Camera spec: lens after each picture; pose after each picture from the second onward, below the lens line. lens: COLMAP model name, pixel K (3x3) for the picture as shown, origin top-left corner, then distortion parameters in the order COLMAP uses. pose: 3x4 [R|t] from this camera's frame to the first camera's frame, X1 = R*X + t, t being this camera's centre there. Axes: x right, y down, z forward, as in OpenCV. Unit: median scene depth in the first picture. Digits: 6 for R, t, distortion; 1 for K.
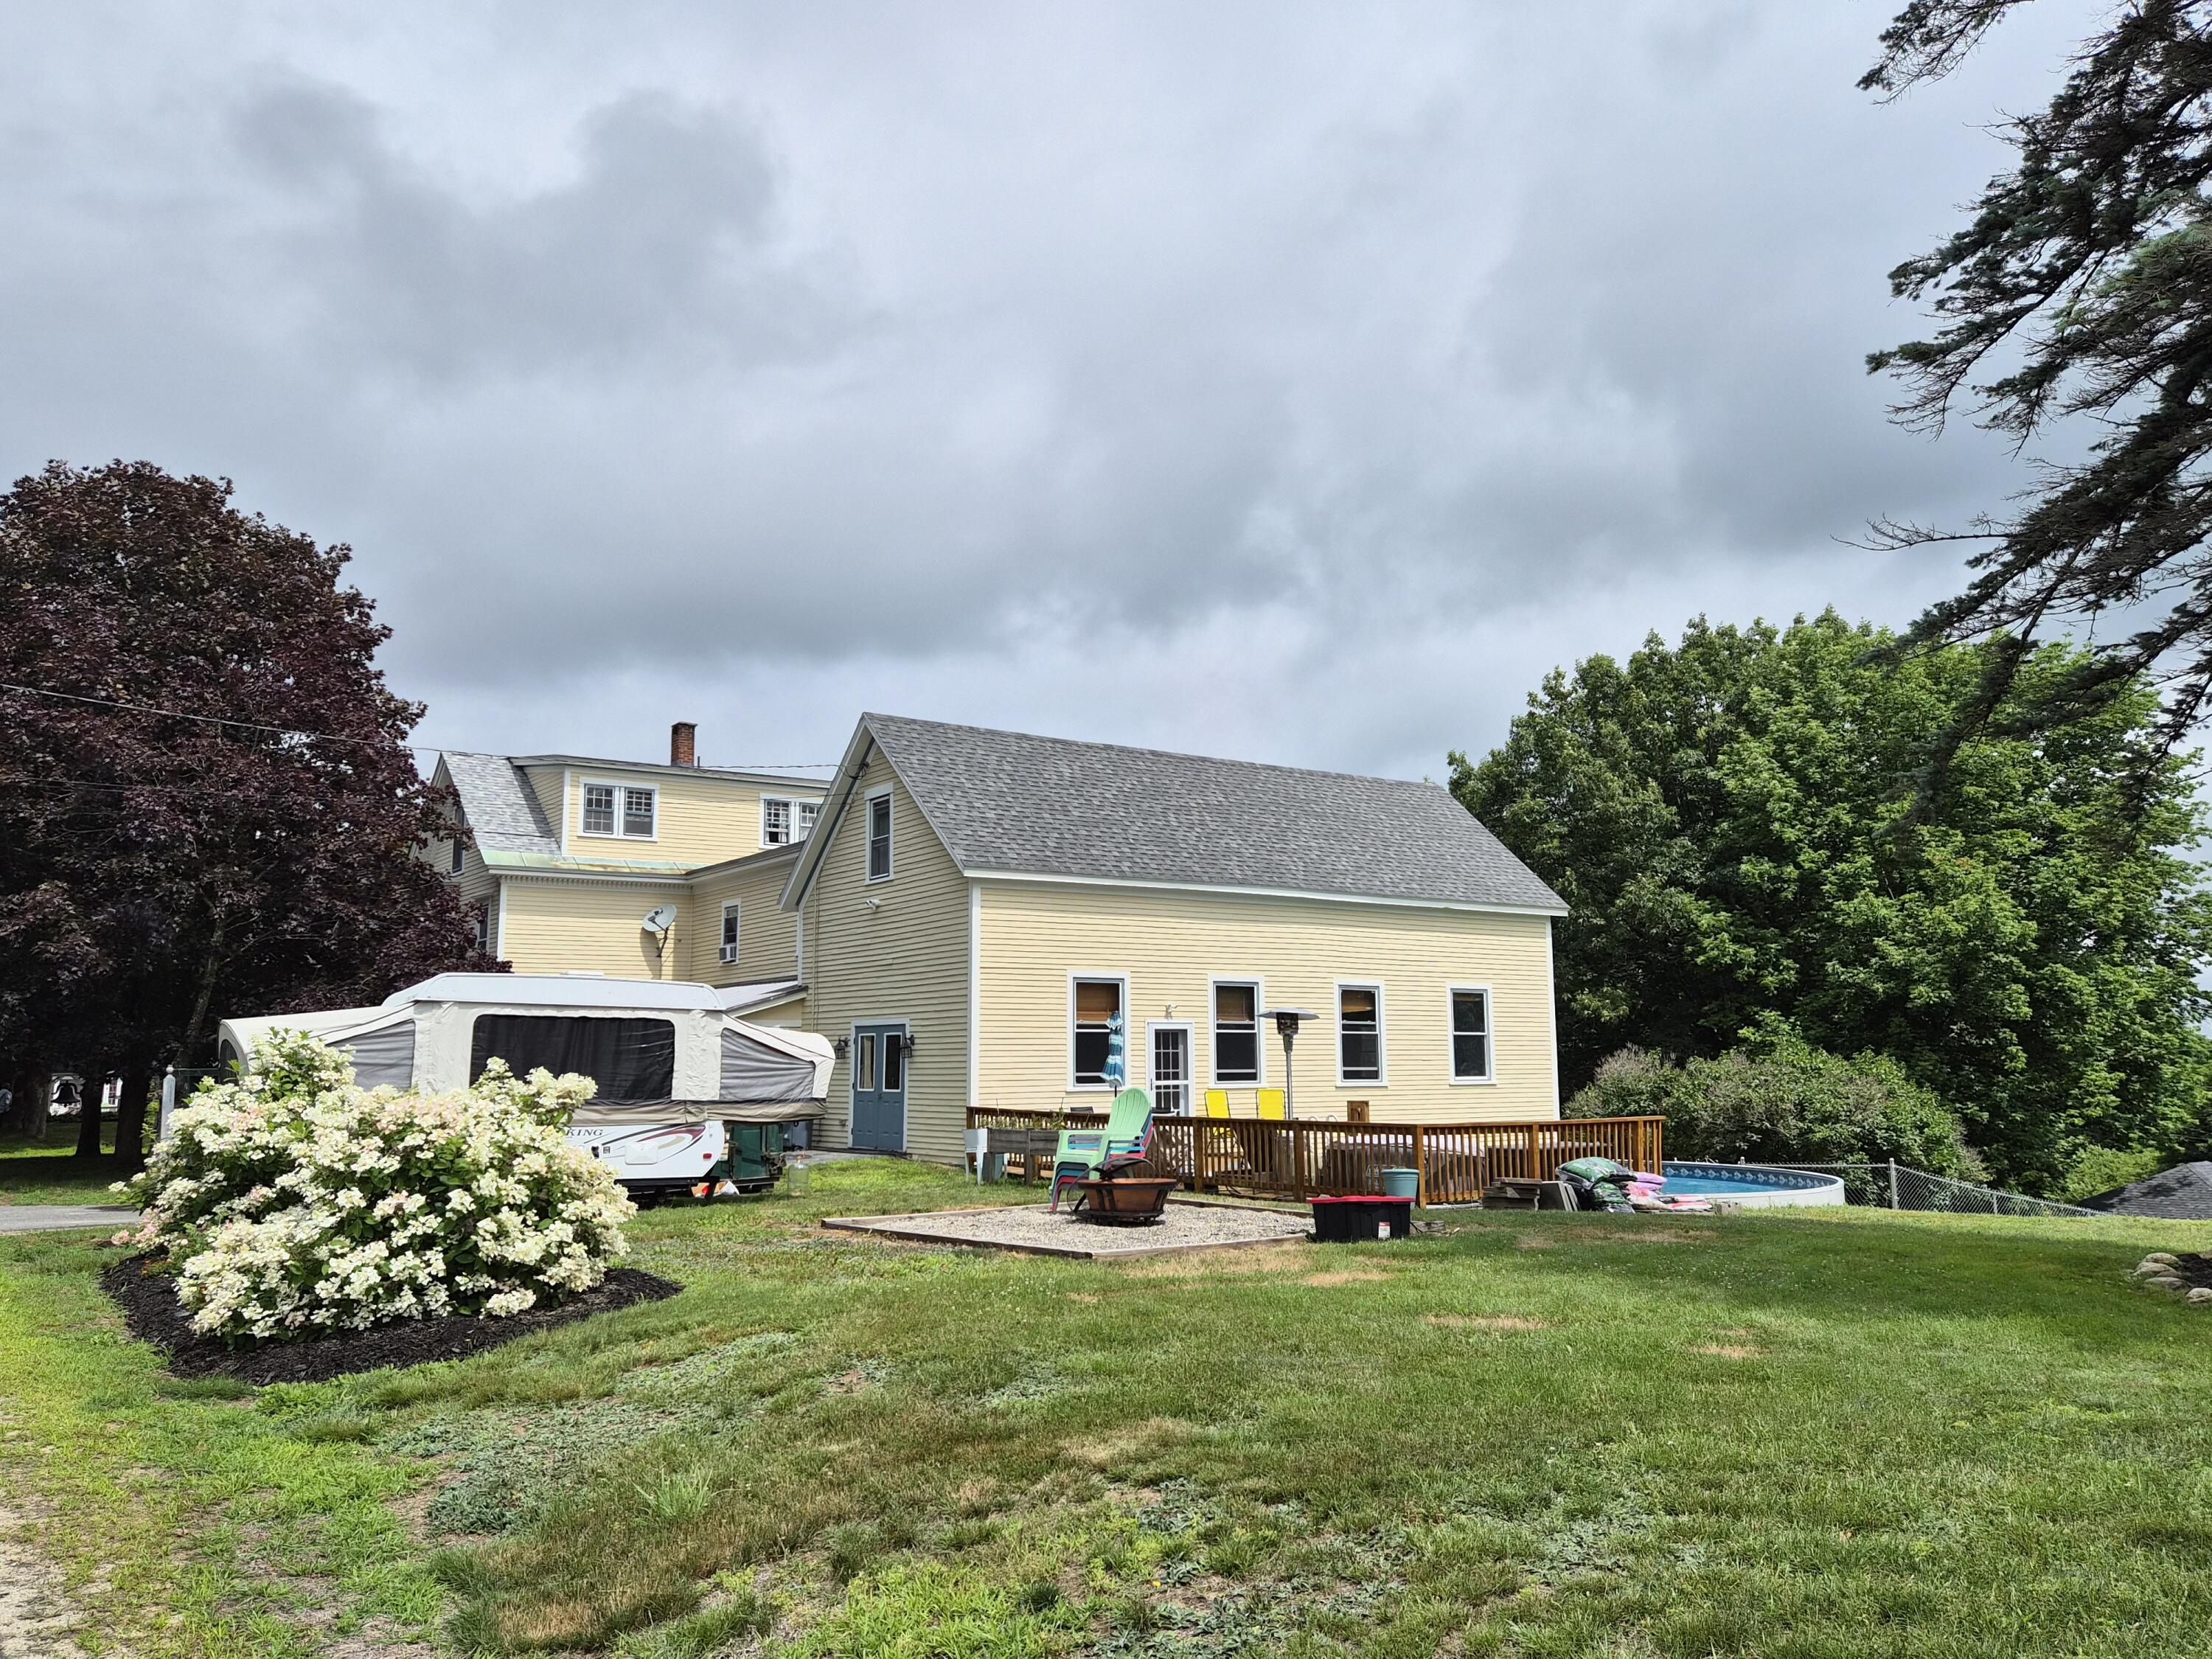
lens RADIAL K [[1658.0, 0, 1103.1], [0, 1658.0, 824.8], [0, 0, 1]] dist [0.070485, -0.047658]
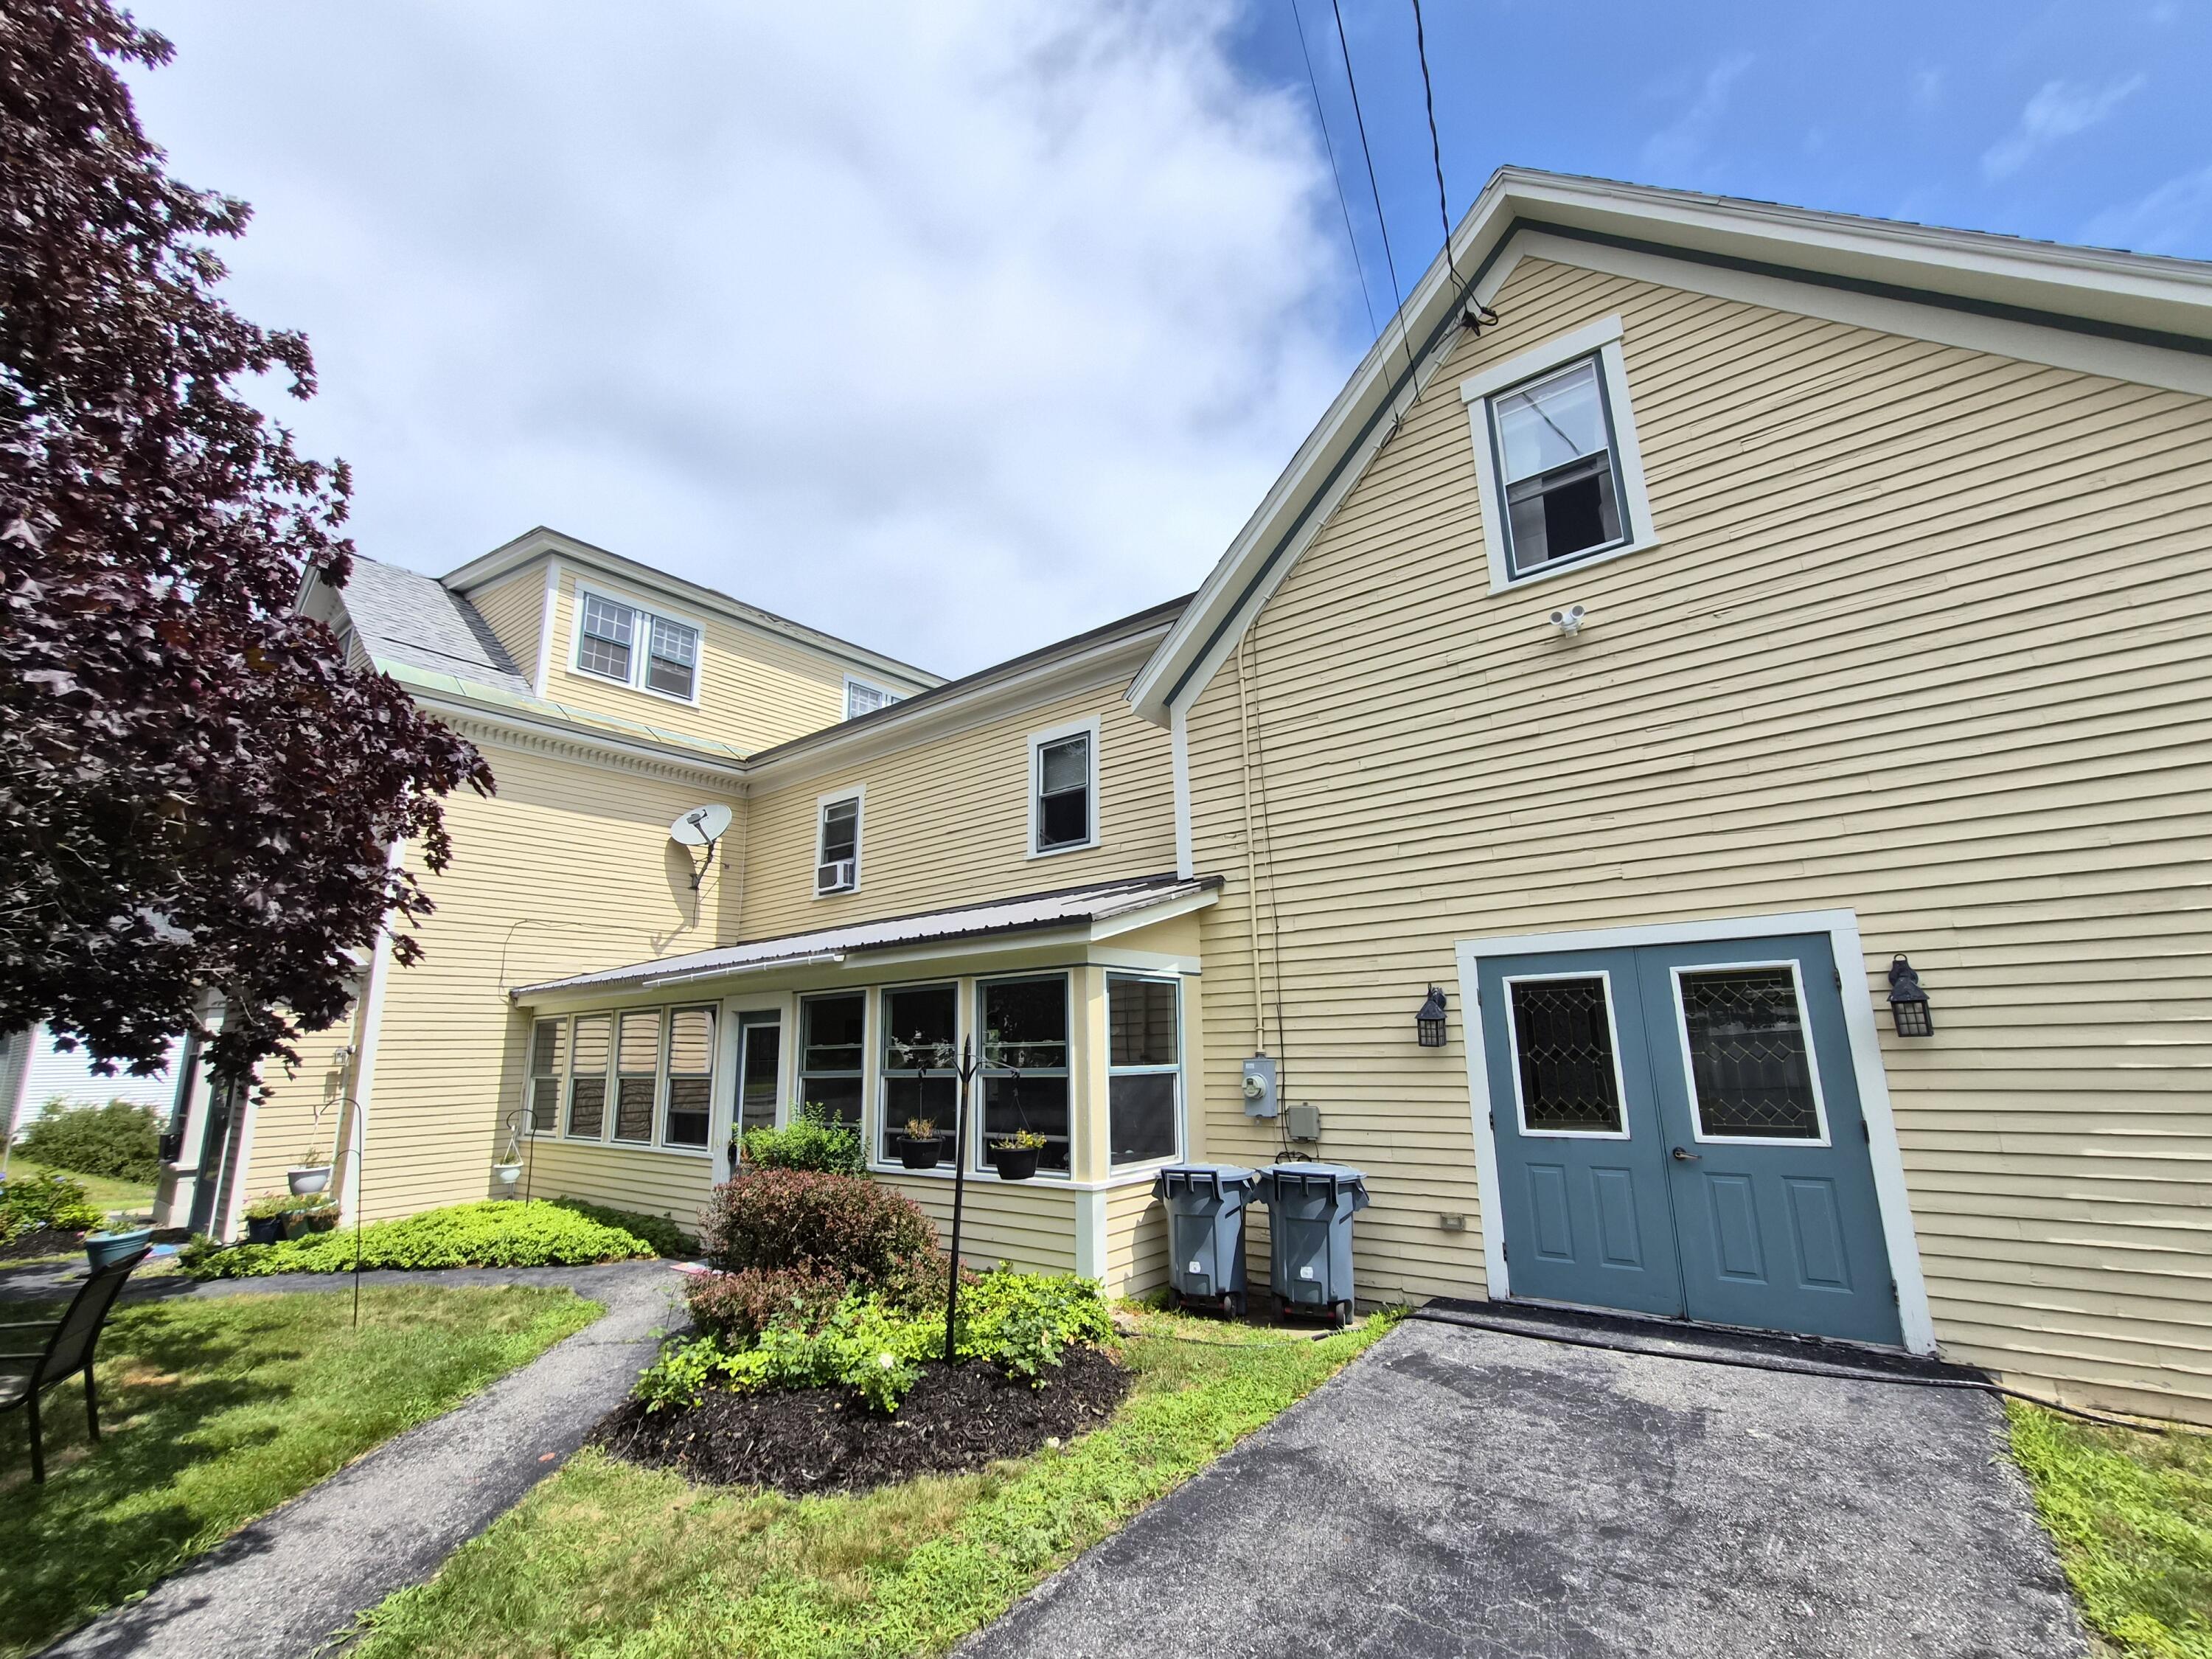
lens RADIAL K [[958.8, 0, 1106.0], [0, 958.8, 829.5], [0, 0, 1]] dist [0.001304, 0.000427]
pose [[0.961243, 0.036940, 0.273218, -0.167500], [-0.014918, 0.996500, -0.082245, 0.064761], [-0.275300, 0.074982, 0.958430, 0.472742]]
